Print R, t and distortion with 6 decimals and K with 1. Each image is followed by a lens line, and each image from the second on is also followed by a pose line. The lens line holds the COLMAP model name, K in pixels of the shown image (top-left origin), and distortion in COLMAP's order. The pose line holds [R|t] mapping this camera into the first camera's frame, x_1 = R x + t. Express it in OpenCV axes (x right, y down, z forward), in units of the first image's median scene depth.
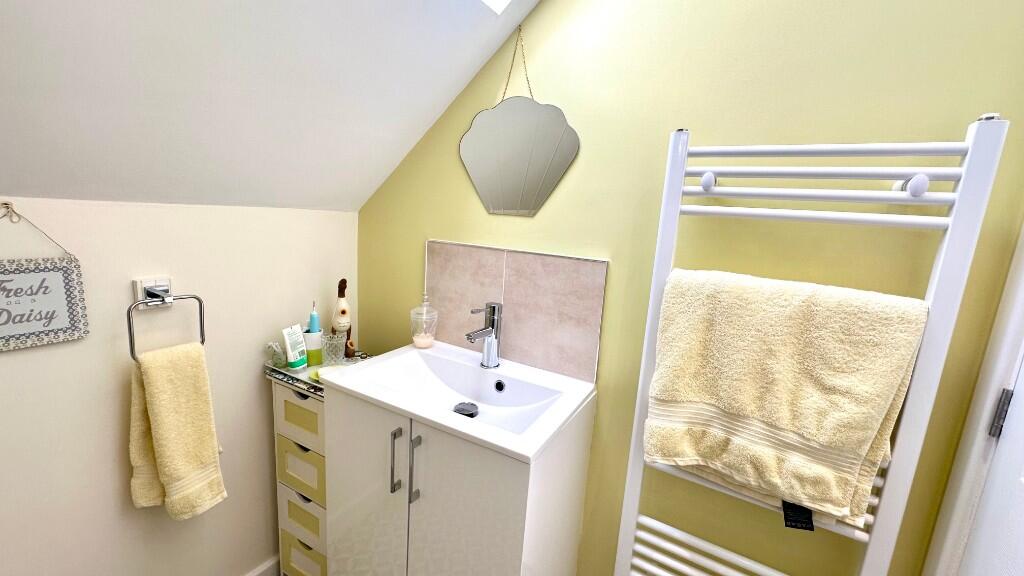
lens RADIAL K [[409.2, 0, 512.0], [0, 409.2, 288.0], [0, 0, 1]] dist [-0.000824, -0.000022]
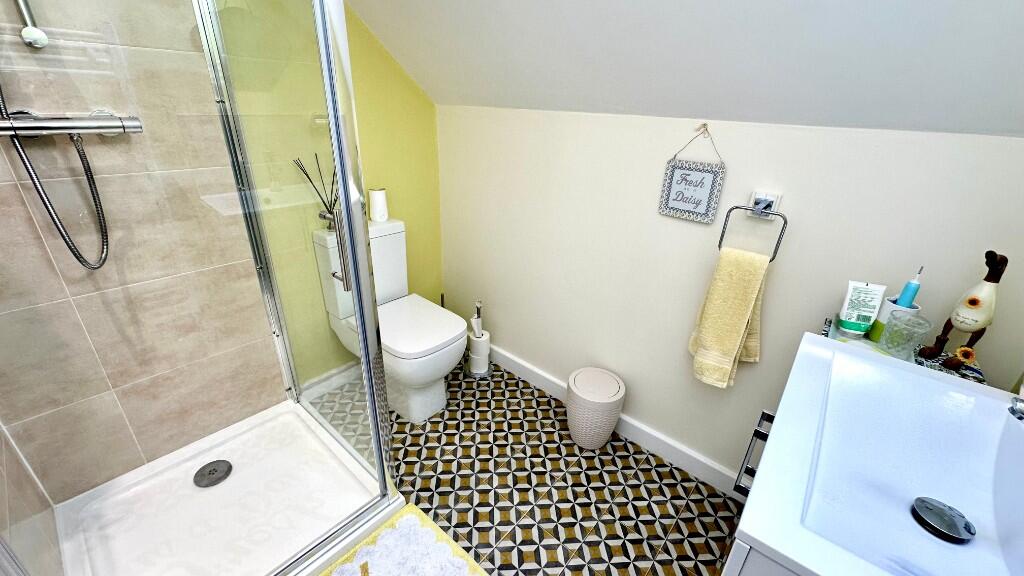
lens RADIAL K [[409.2, 0, 512.0], [0, 409.2, 288.0], [0, 0, 1]] dist [-0.000824, -0.000022]
pose [[-0.199552, 0.336869, -0.920162, 0.441819], [-0.225534, 0.898048, 0.377684, -0.055665], [0.953579, 0.282895, -0.103232, 0.504426]]
